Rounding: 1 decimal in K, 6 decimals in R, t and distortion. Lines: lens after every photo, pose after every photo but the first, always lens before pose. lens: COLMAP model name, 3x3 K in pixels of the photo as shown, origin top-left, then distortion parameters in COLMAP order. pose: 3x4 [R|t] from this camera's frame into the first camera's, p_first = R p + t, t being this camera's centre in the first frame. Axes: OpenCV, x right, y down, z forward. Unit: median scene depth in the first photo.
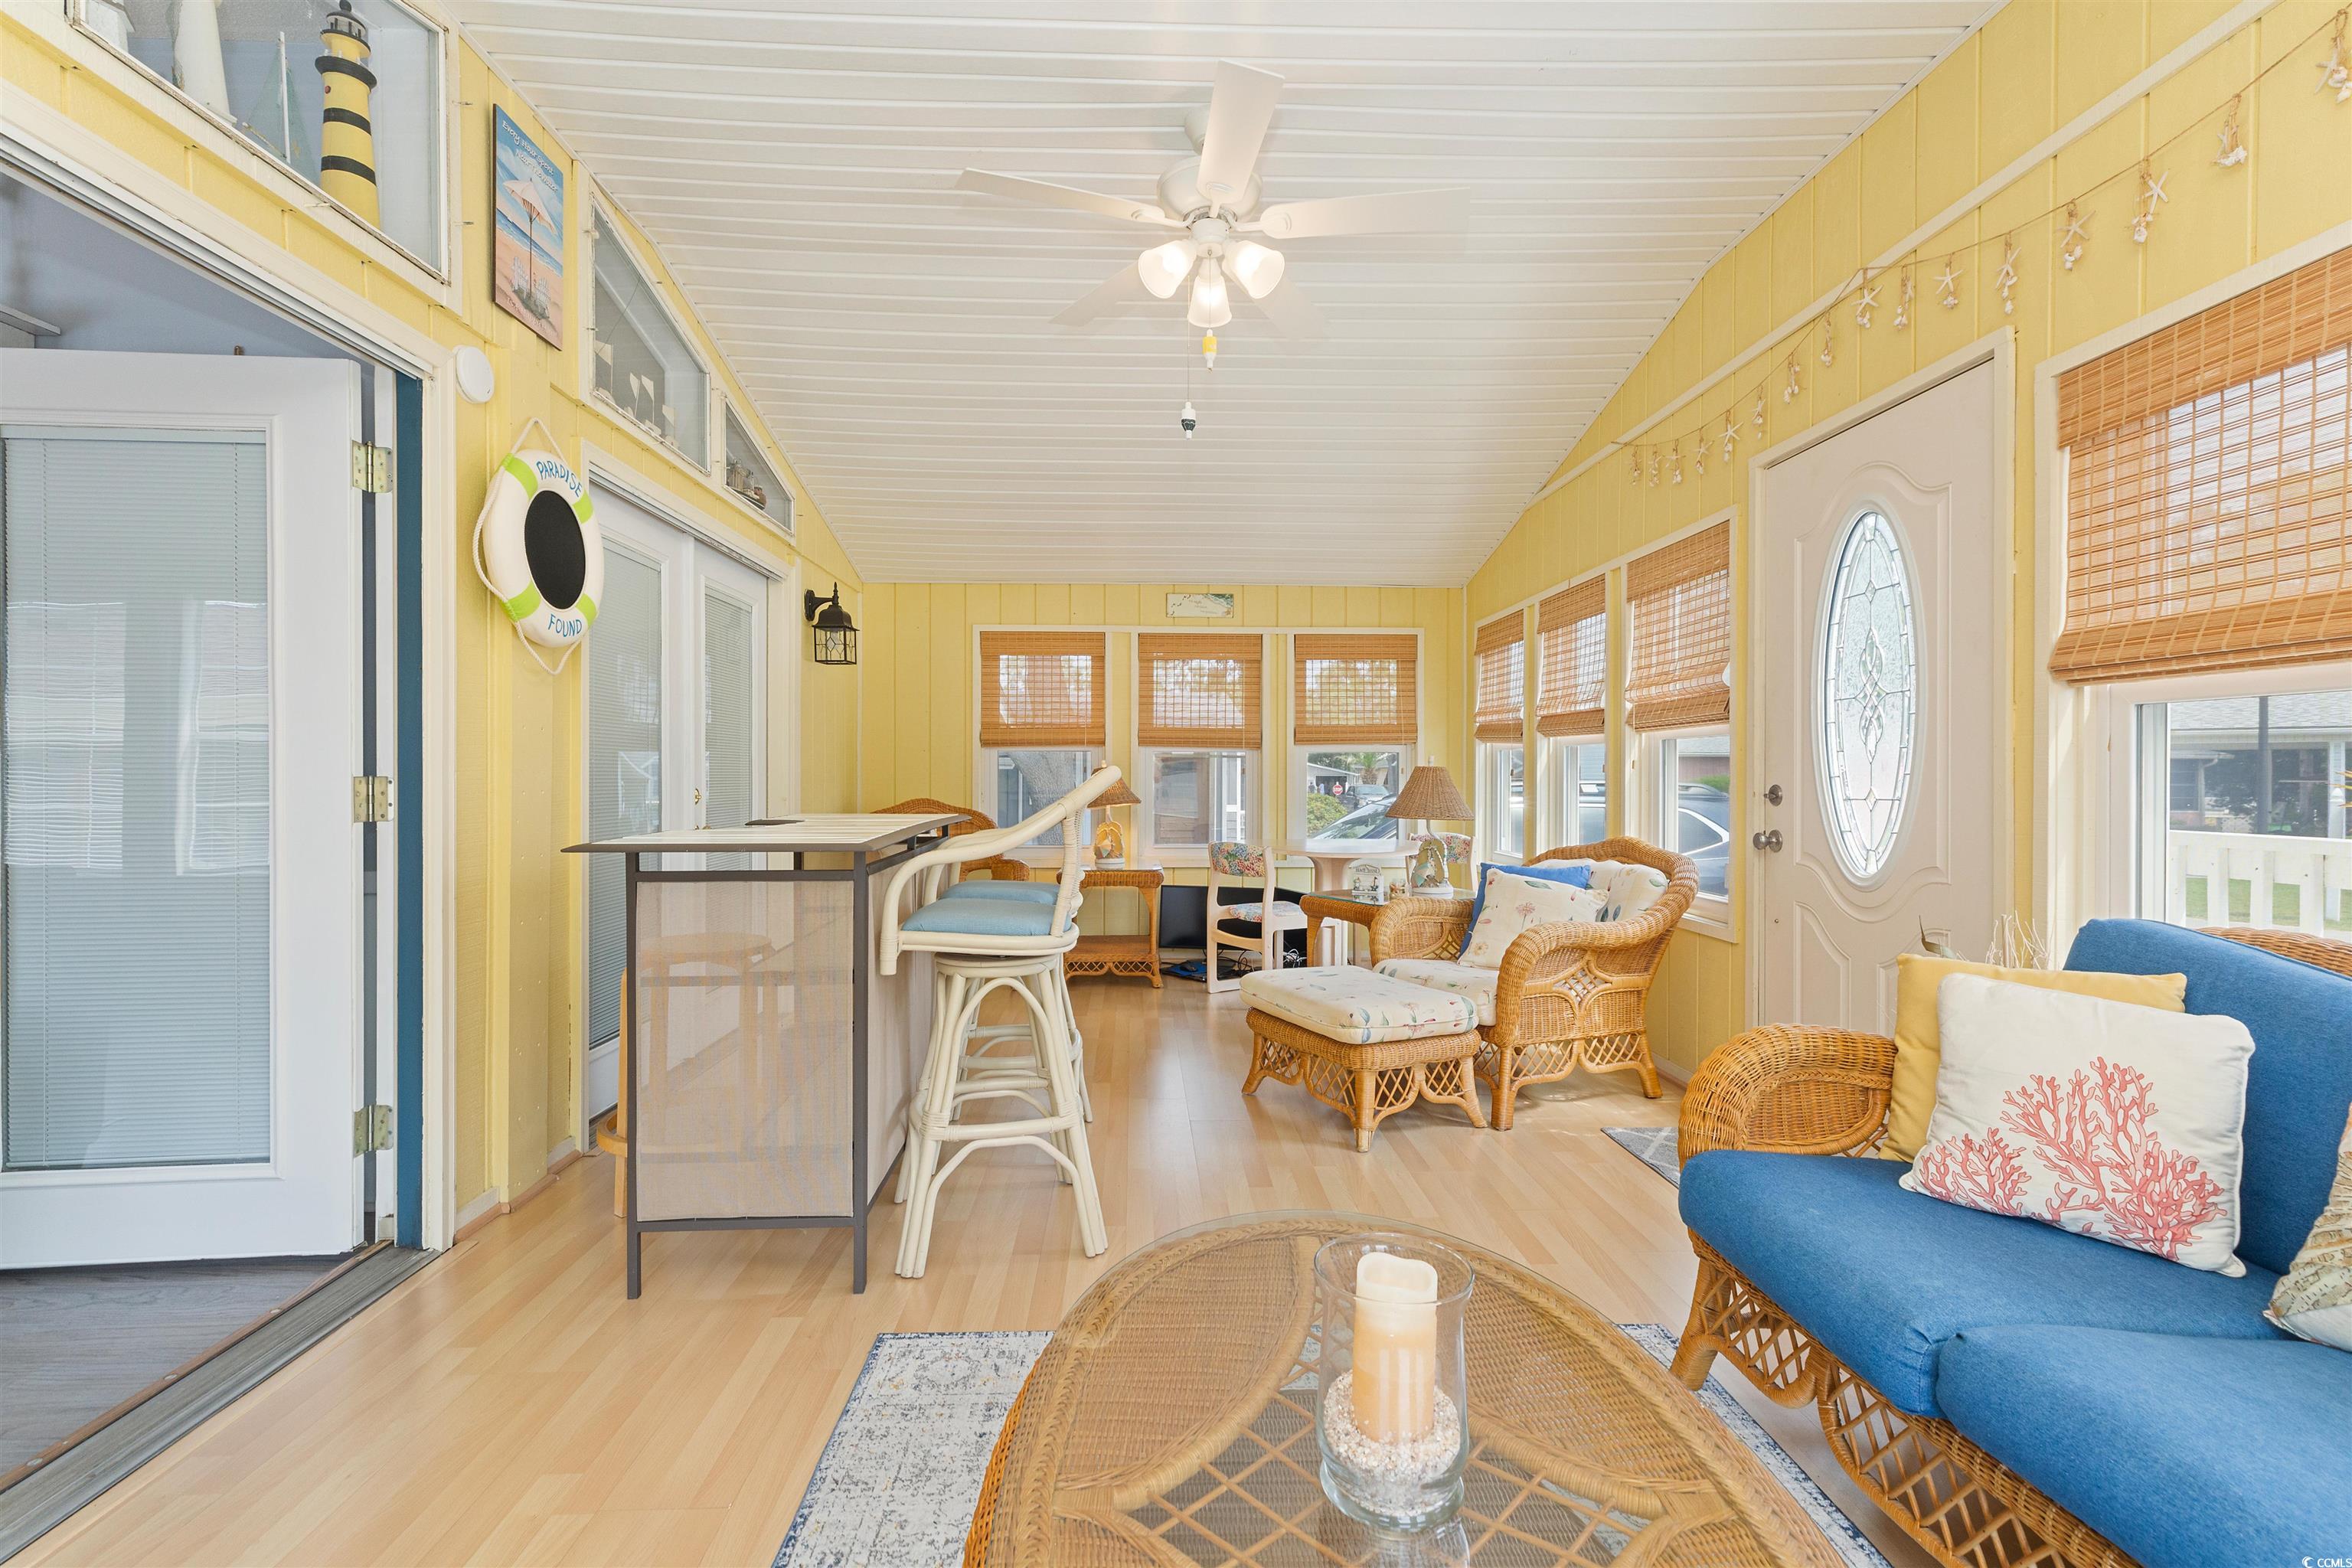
lens RADIAL K [[1072.7, 0, 1168.7], [0, 1072.7, 775.4], [0, 0, 1]] dist [0.004632, 0.001145]
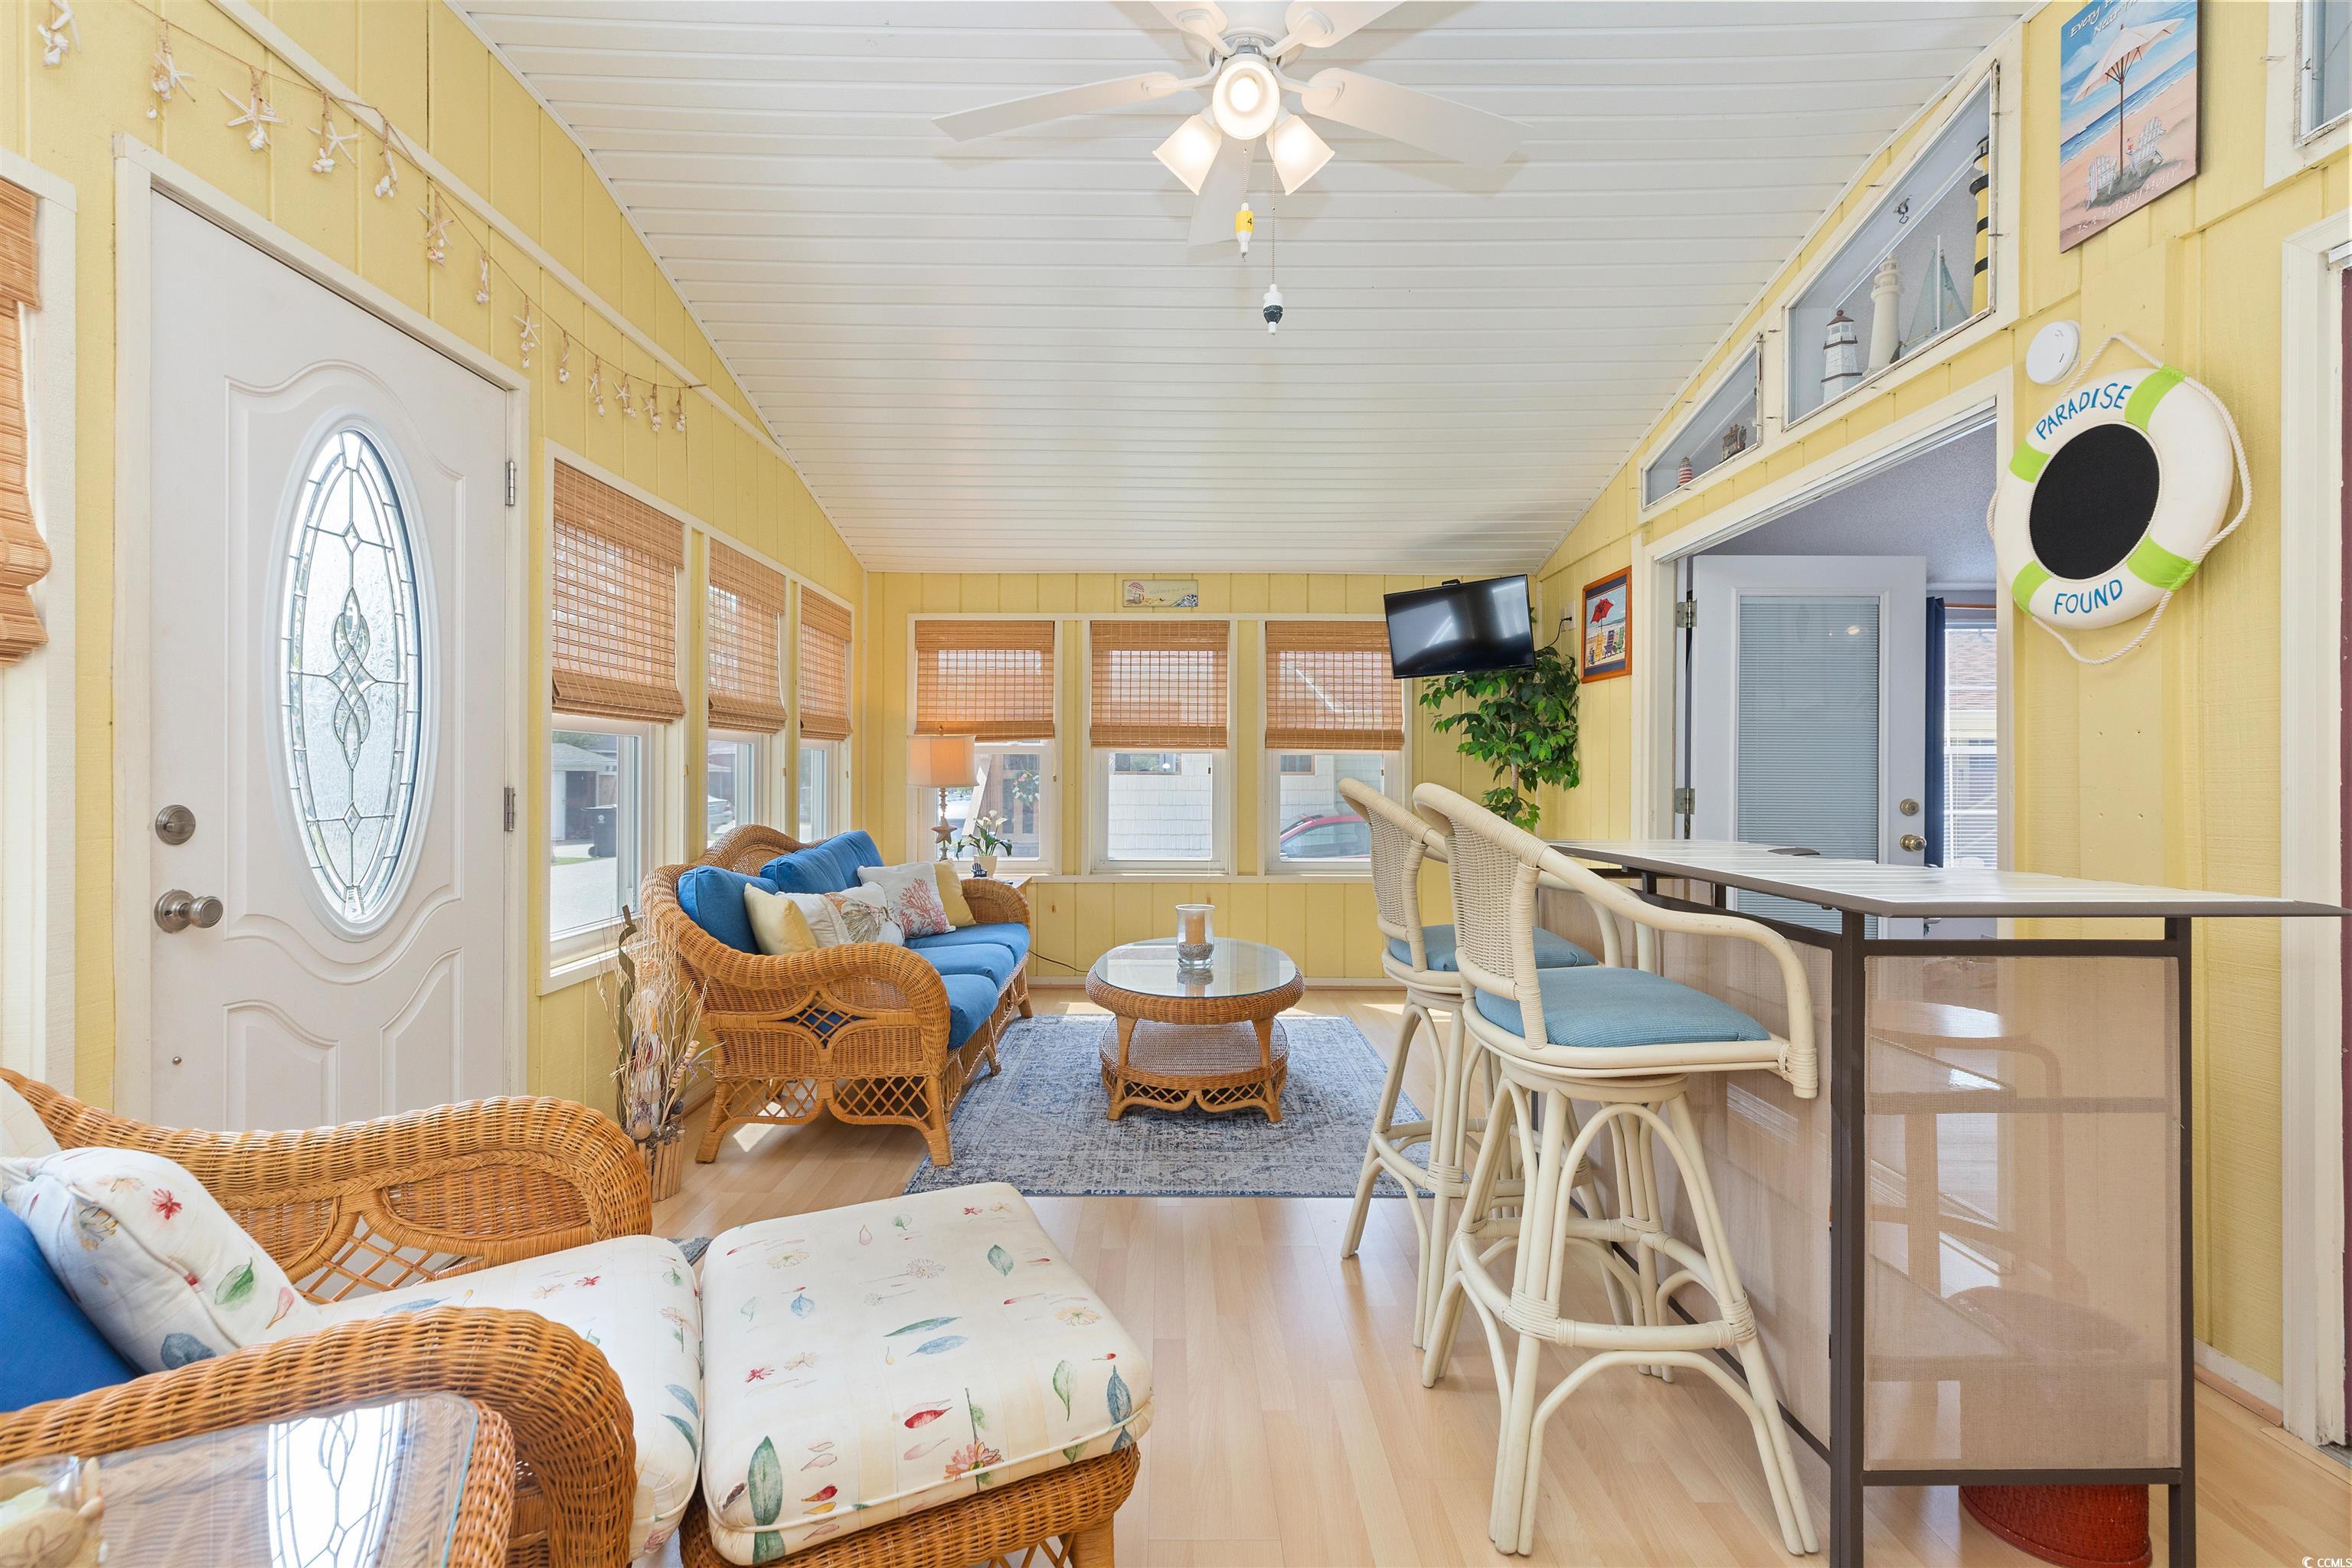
lens RADIAL K [[1072.7, 0, 1171.0], [0, 1072.7, 792.1], [0, 0, 1]] dist [0.004632, 0.001145]
pose [[-0.999408, -0.005369, 0.033971, 0.063550], [-0.004832, 0.999862, 0.015870, -0.010258], [-0.034051, 0.015696, -0.999297, 1.852510]]
